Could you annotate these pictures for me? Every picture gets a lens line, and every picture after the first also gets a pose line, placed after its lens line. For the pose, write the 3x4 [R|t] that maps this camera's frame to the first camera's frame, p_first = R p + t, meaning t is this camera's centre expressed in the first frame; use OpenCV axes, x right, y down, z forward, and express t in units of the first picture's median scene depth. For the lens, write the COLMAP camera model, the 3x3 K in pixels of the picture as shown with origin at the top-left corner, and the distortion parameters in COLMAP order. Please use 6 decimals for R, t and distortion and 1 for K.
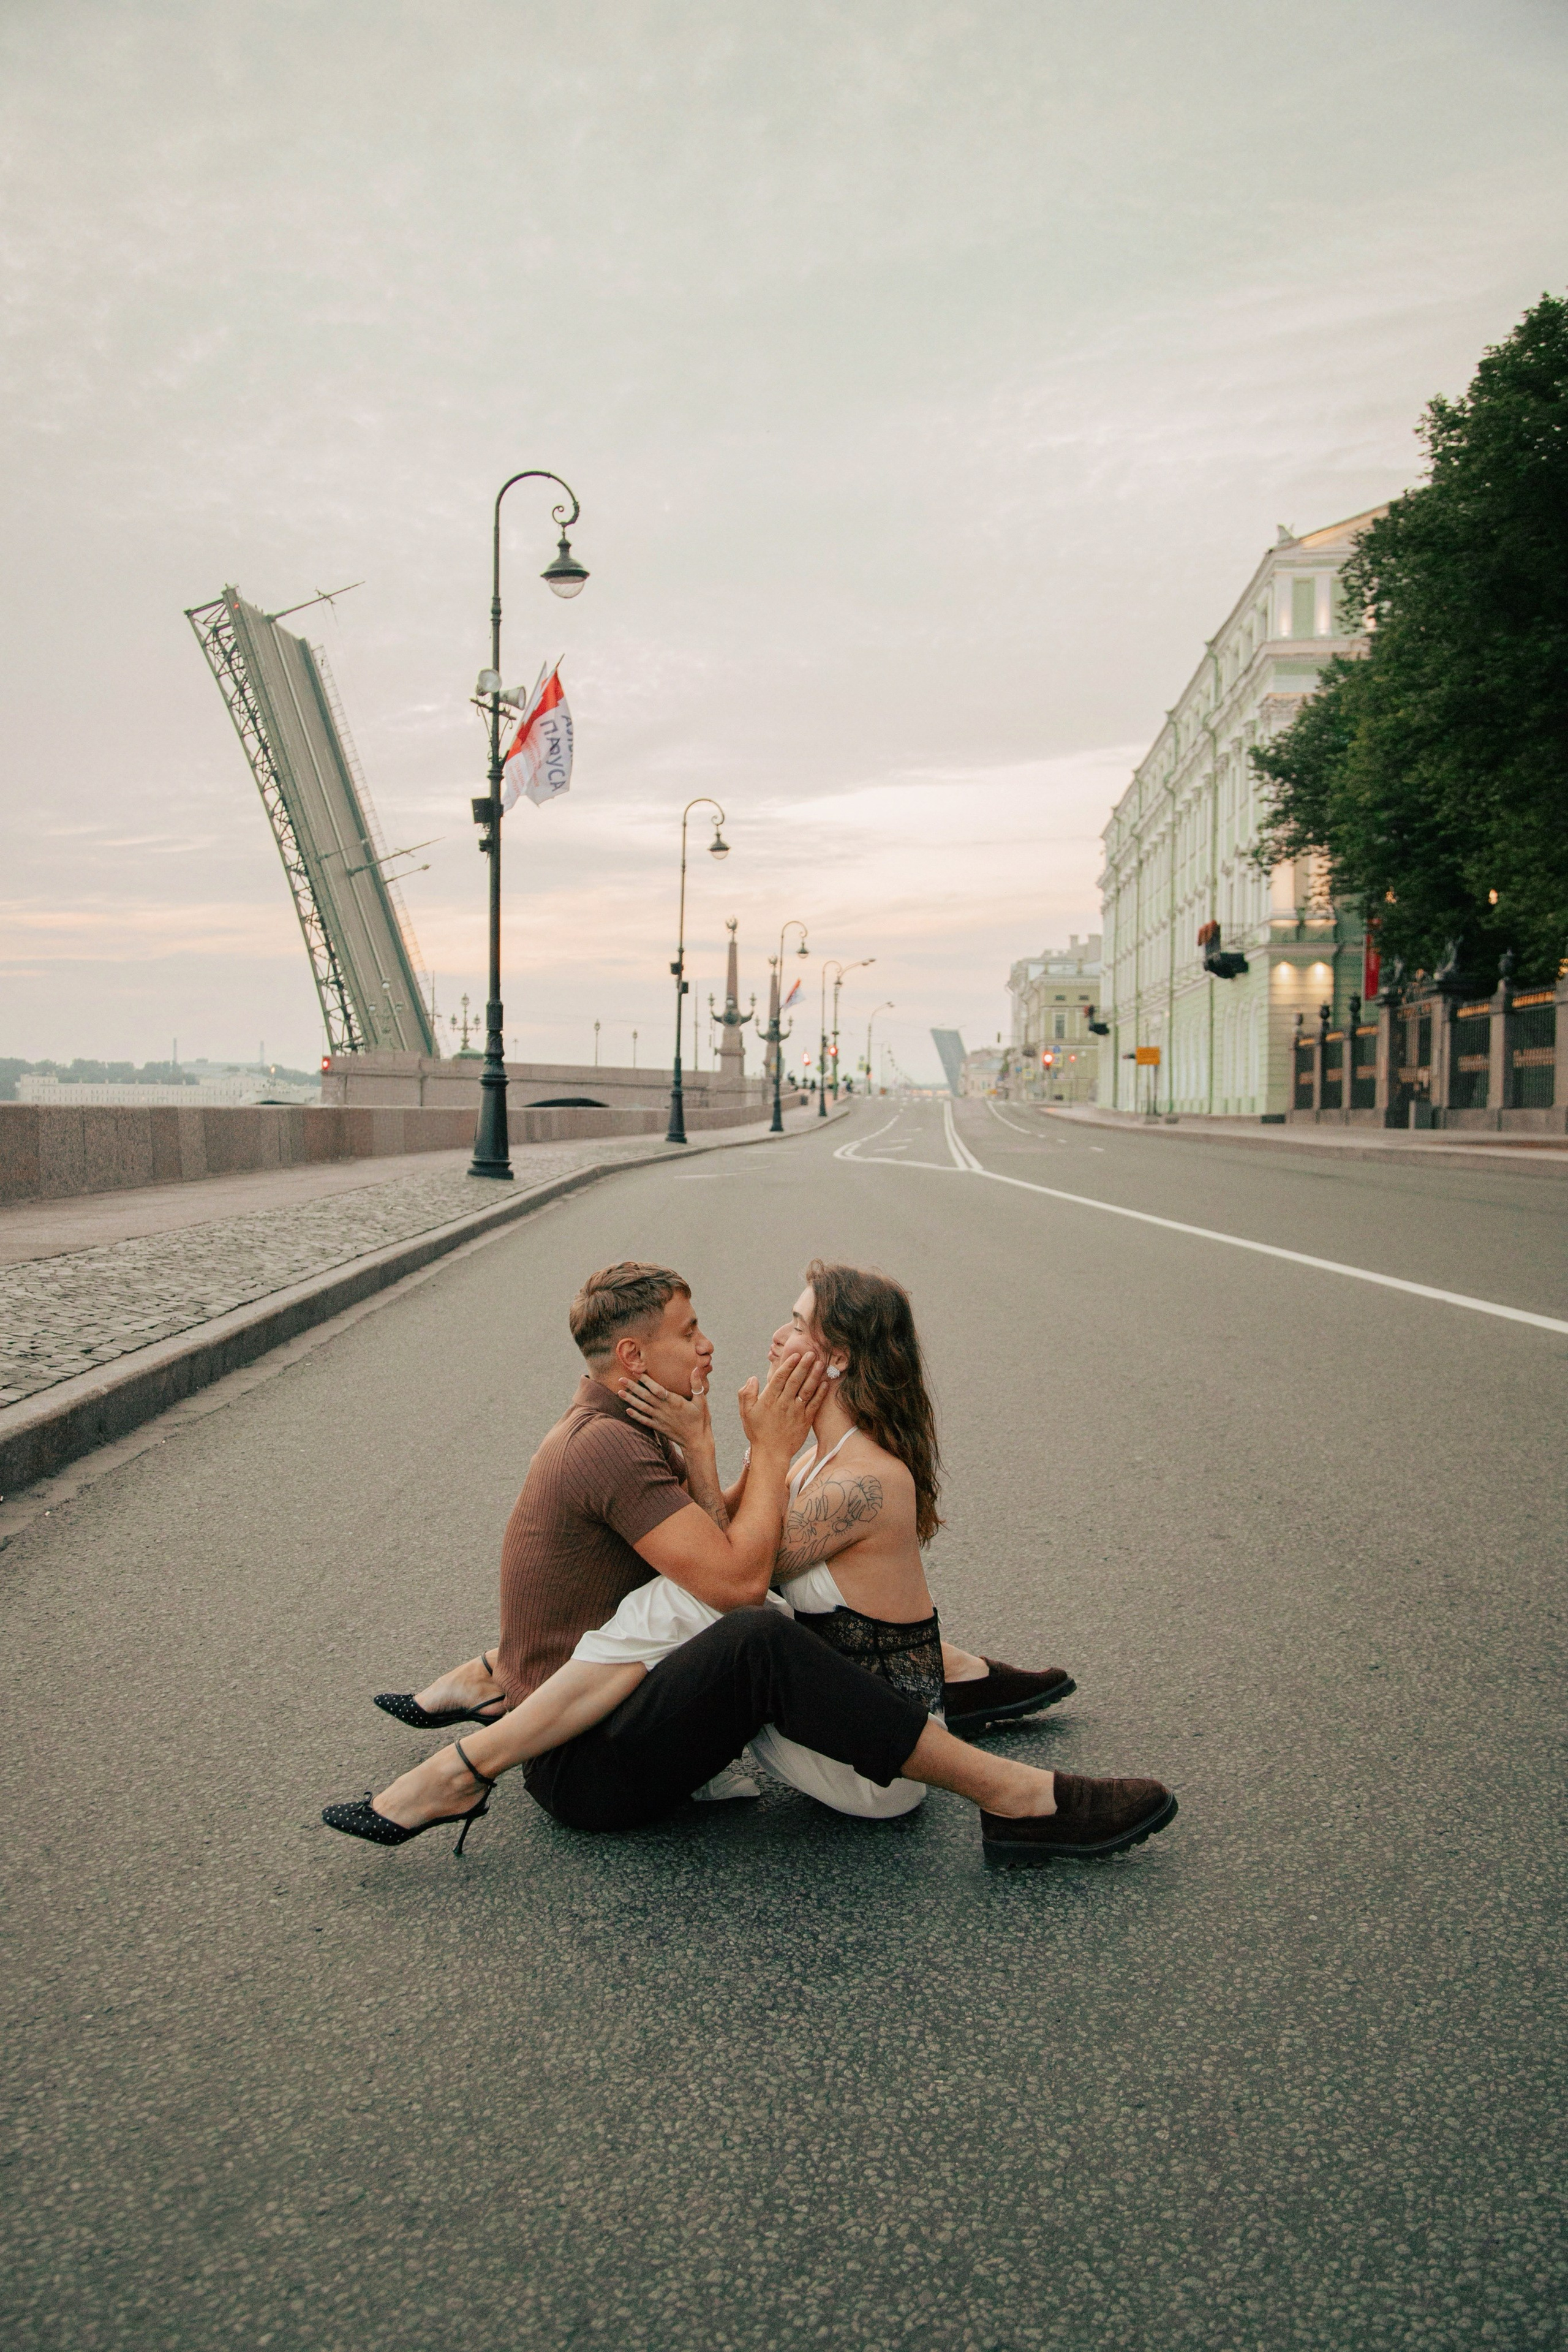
lens RADIAL K [[2341.4, 0, 790.2], [0, 2341.4, 1195.9], [0, 0, 1]] dist [-0.005484, 0.000000]
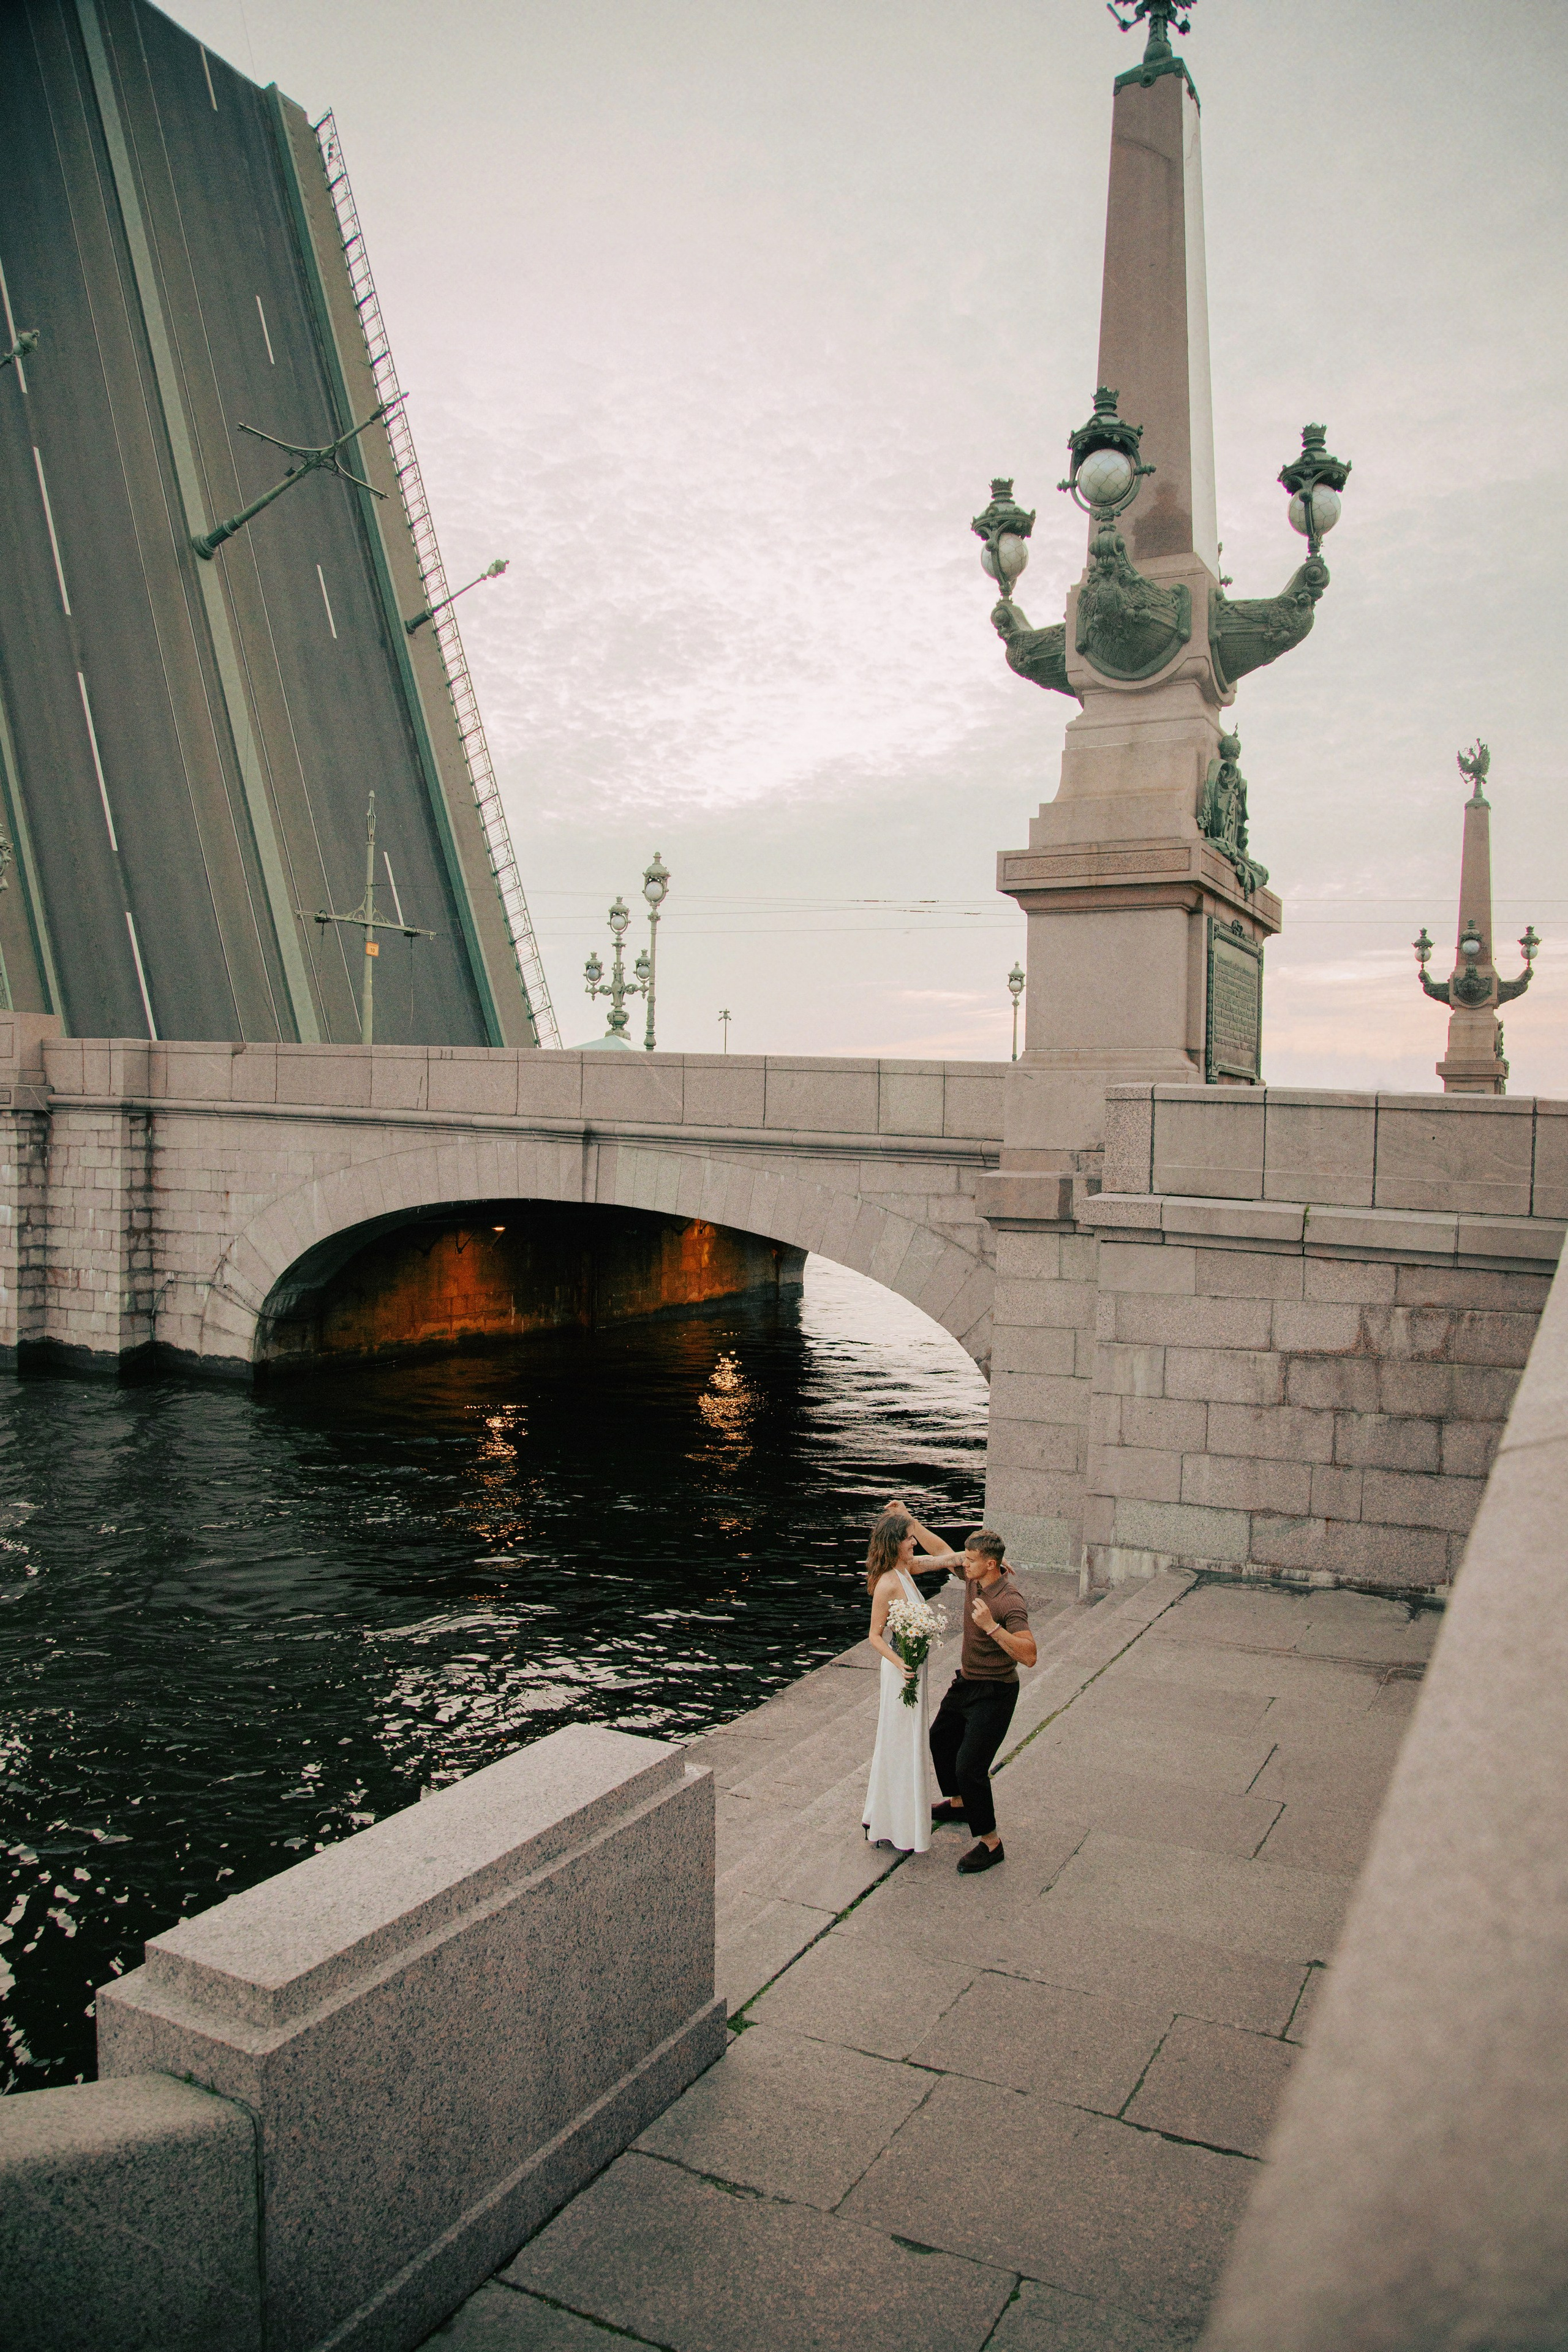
lens RADIAL K [[1688.0, 0, 787.9], [0, 1688.0, 1191.9], [0, 0, 1]] dist [-0.098802, 0.050560]
pose [[0.889499, 0.011466, -0.456794, 0.001104], [-0.023676, 0.999499, -0.021015, -0.031681], [0.456324, 0.029508, 0.889324, 0.692234]]
